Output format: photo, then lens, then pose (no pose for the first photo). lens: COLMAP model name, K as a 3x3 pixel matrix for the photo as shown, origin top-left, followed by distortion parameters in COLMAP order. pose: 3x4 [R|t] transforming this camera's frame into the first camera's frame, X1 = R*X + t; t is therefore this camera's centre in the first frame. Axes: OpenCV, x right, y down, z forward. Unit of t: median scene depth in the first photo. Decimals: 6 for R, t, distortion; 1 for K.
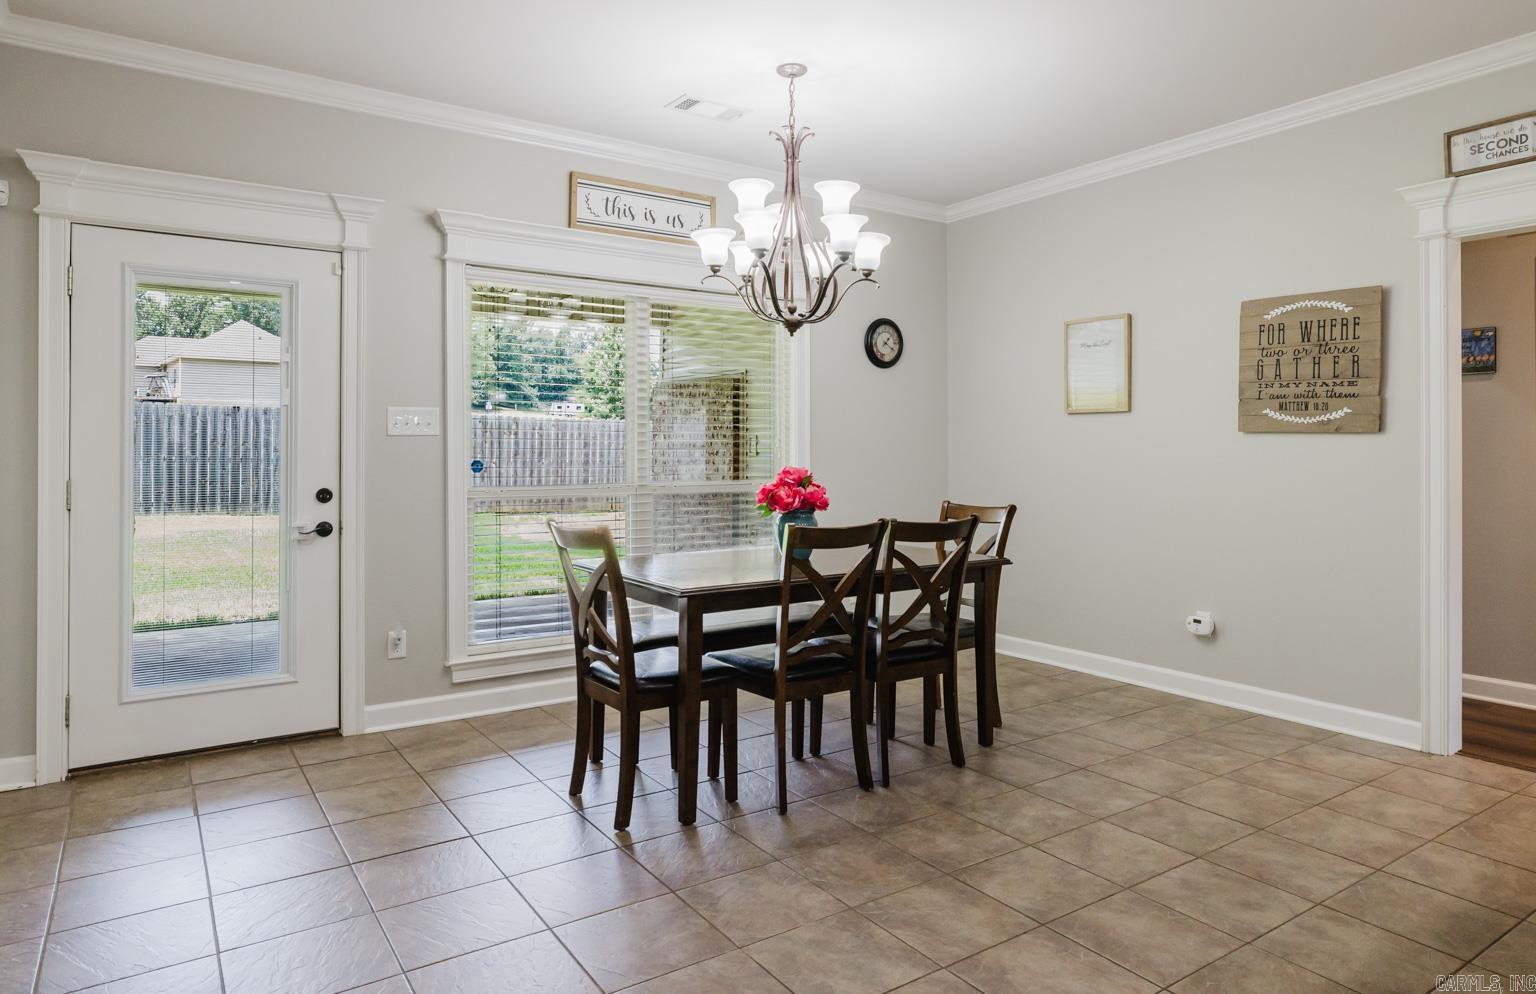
lens RADIAL K [[946.3, 0, 806.0], [0, 946.3, 443.6], [0, 0, 1]] dist [-0.005362, -0.002610]
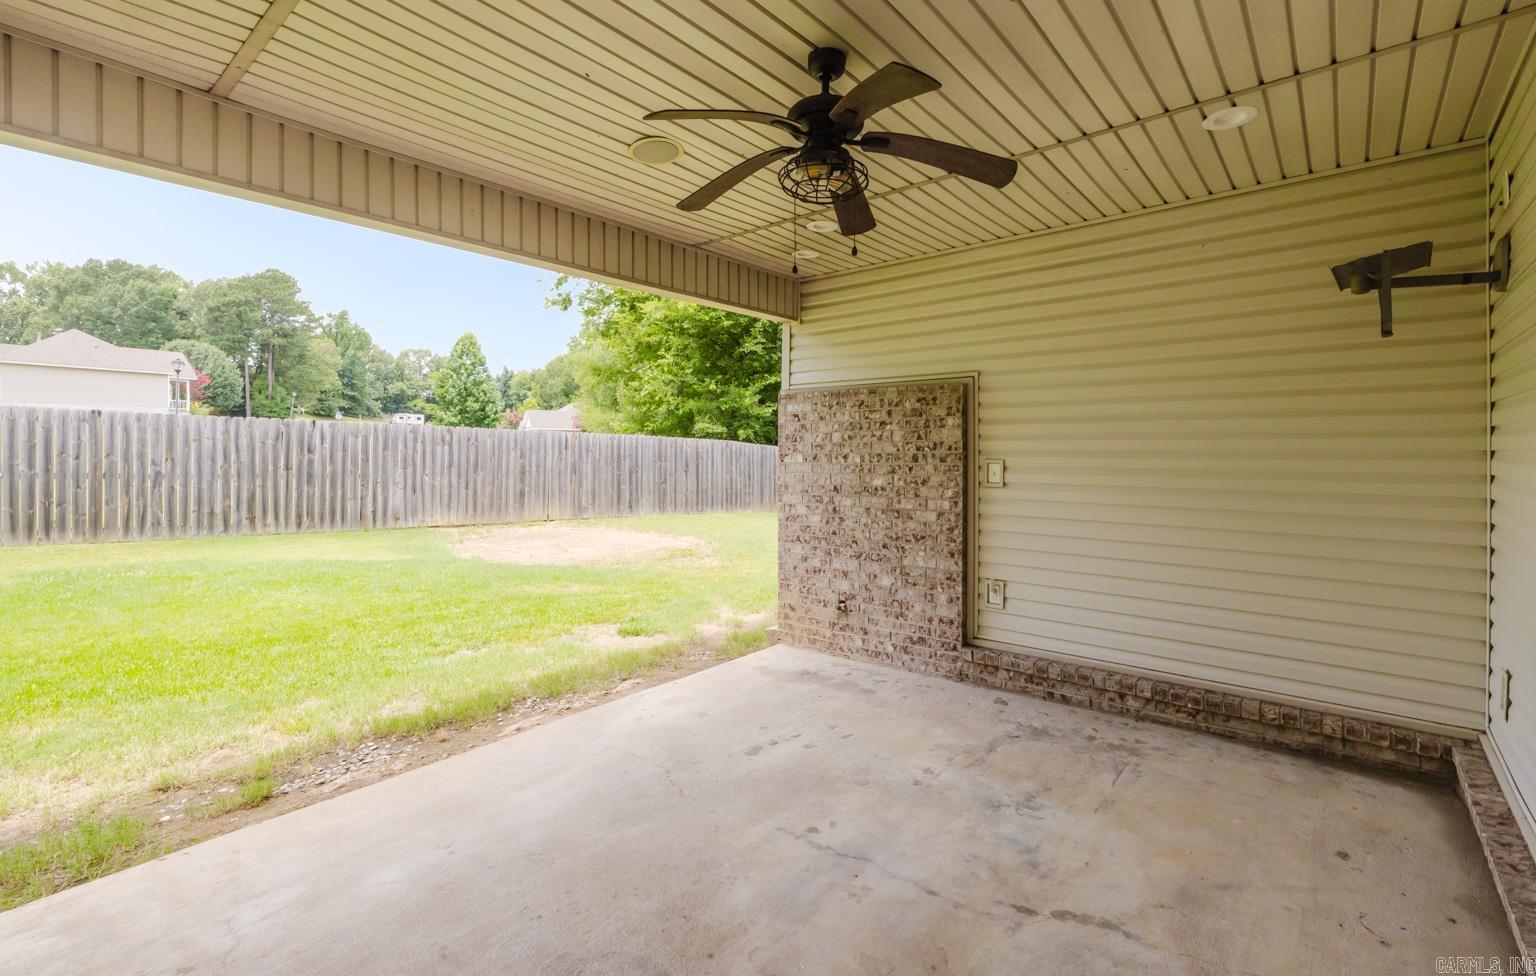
lens RADIAL K [[696.0, 0, 809.0], [0, 696.0, 449.5], [0, 0, 1]] dist [-0.000568, -0.000299]
pose [[0.961866, 0.002210, 0.273512, -0.168311], [-0.002702, 0.999995, 0.001422, -0.008007], [-0.273508, -0.002107, 0.961867, 0.241194]]
